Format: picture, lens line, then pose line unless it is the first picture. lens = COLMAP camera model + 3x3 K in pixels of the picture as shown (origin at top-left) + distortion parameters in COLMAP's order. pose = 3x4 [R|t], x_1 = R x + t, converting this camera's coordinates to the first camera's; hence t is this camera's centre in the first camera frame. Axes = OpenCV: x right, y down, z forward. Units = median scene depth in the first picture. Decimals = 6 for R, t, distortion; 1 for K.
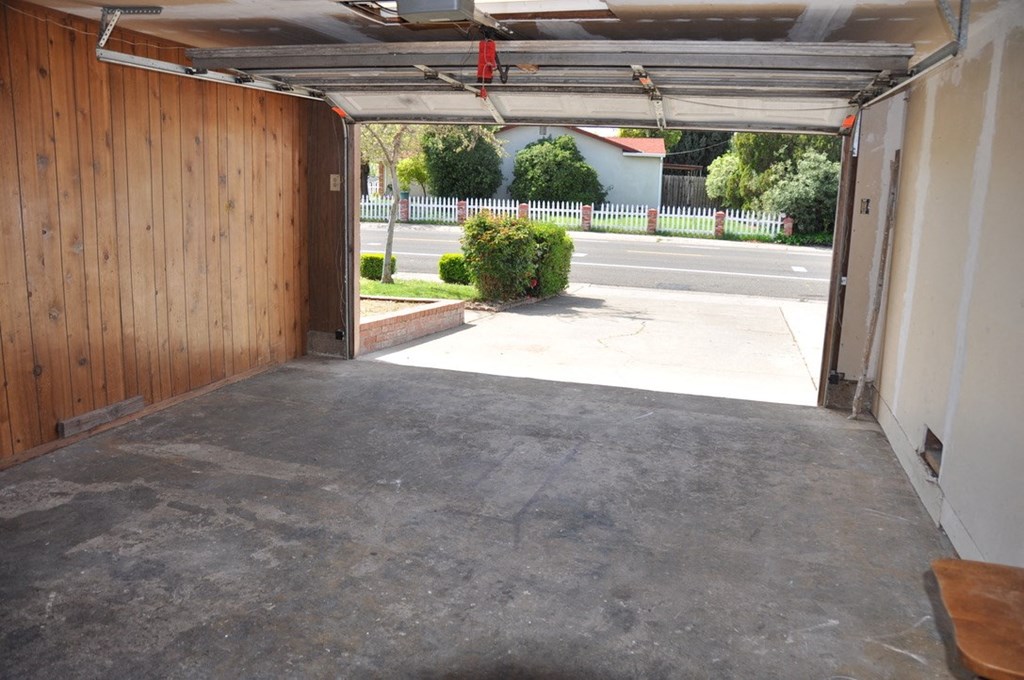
lens RADIAL K [[808.2, 0, 515.5], [0, 808.2, 347.8], [0, 0, 1]] dist [-0.163173, 0.129309]
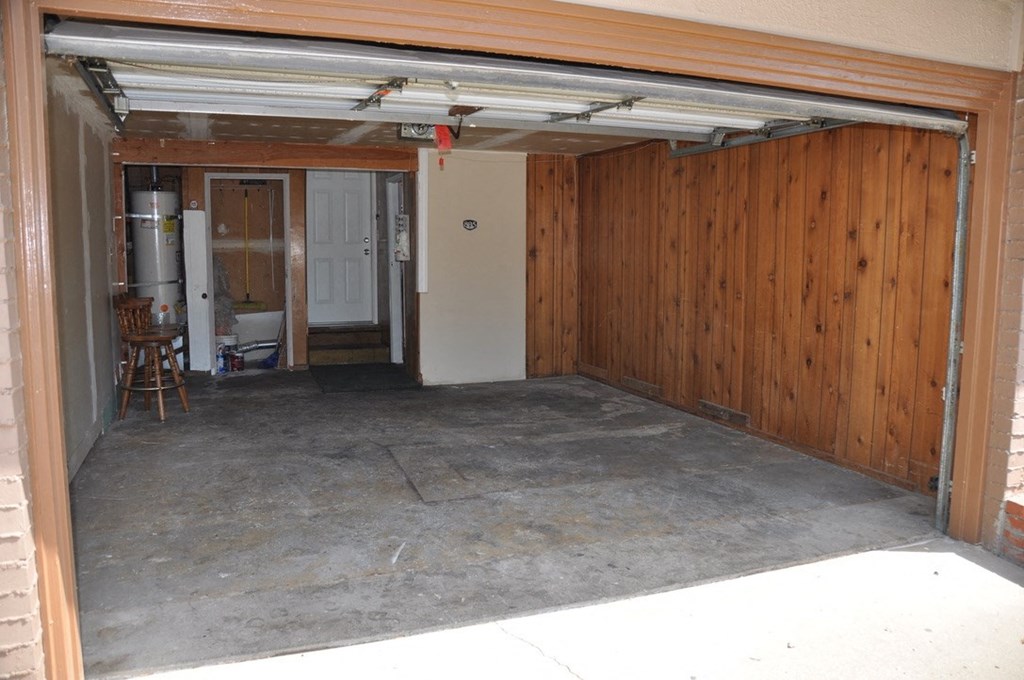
lens RADIAL K [[808.2, 0, 515.5], [0, 808.2, 347.8], [0, 0, 1]] dist [-0.163173, 0.129309]
pose [[-0.800913, 0.032233, -0.597913, 0.548097], [-0.154729, 0.953495, 0.258664, -0.306714], [0.578444, 0.299682, -0.758679, 1.744304]]
